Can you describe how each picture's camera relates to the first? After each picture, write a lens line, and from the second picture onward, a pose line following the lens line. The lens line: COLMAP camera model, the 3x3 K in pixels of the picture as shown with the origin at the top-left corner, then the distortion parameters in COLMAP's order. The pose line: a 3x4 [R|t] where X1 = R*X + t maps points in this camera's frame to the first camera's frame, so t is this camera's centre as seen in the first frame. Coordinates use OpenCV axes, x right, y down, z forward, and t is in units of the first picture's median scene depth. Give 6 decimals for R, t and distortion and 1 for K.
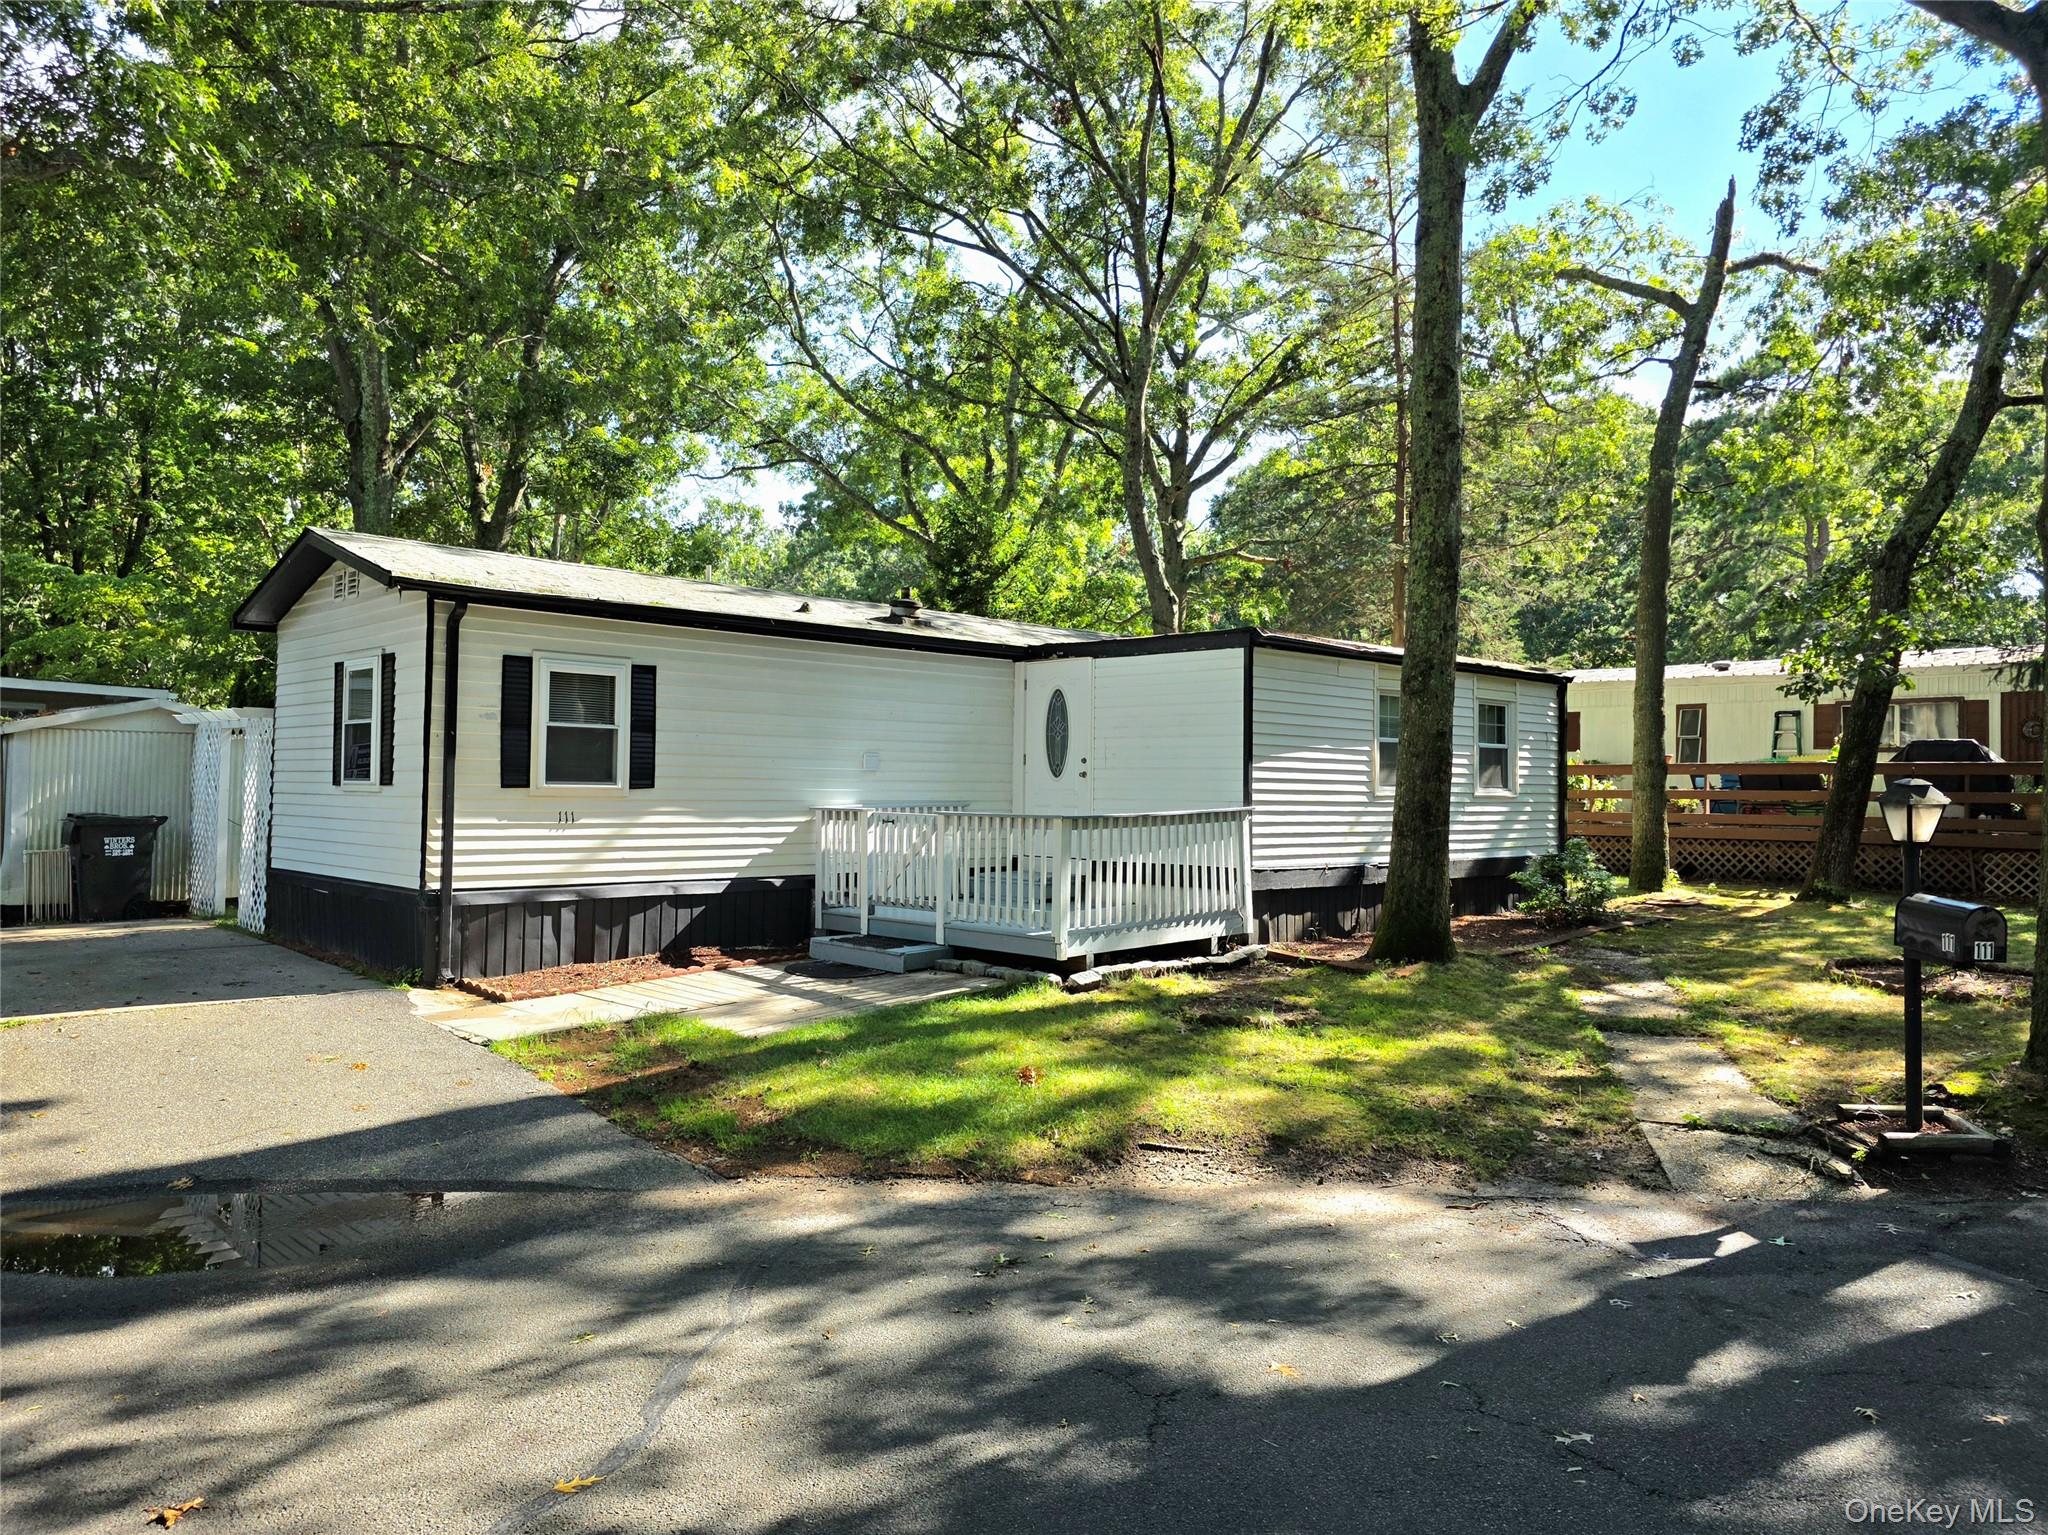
lens RADIAL K [[1372.6, 0, 1024.3], [0, 1372.6, 769.6], [0, 0, 1]] dist [-0.001222, -0.000755]
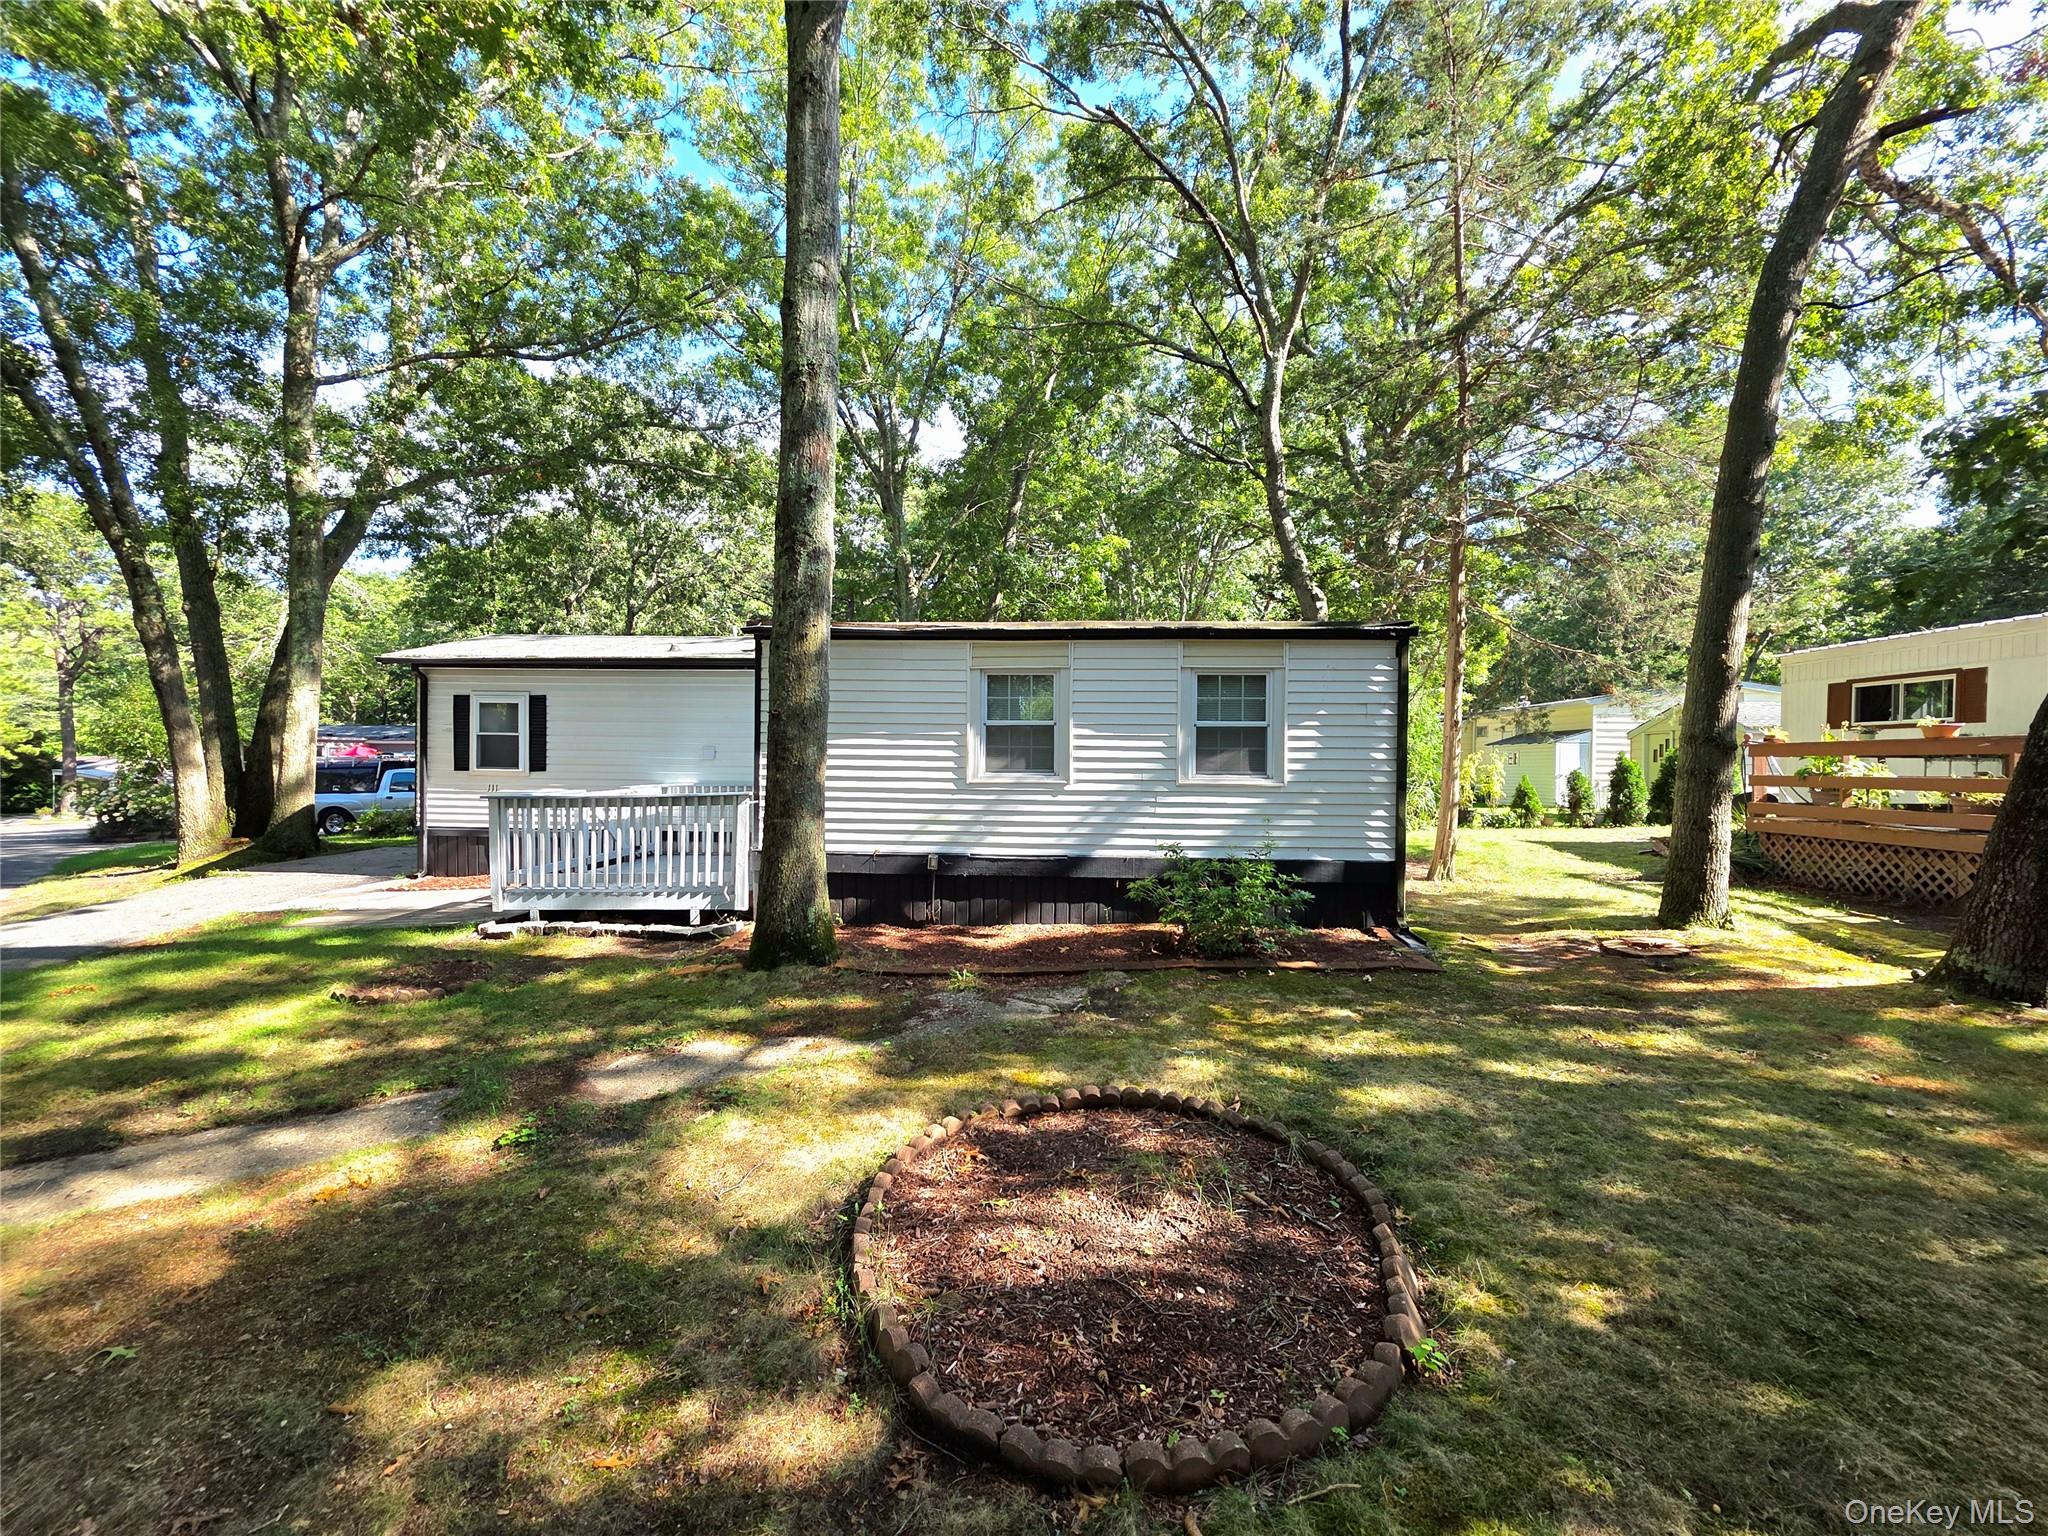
lens RADIAL K [[819.5, 0, 1026.9], [0, 819.5, 762.1], [0, 0, 1]] dist [0.006217, 0.000333]
pose [[0.679861, -0.001839, -0.733338, 0.818698], [0.009980, 0.999927, 0.006745, 0.001549], [0.733273, -0.011905, 0.679830, 0.760935]]
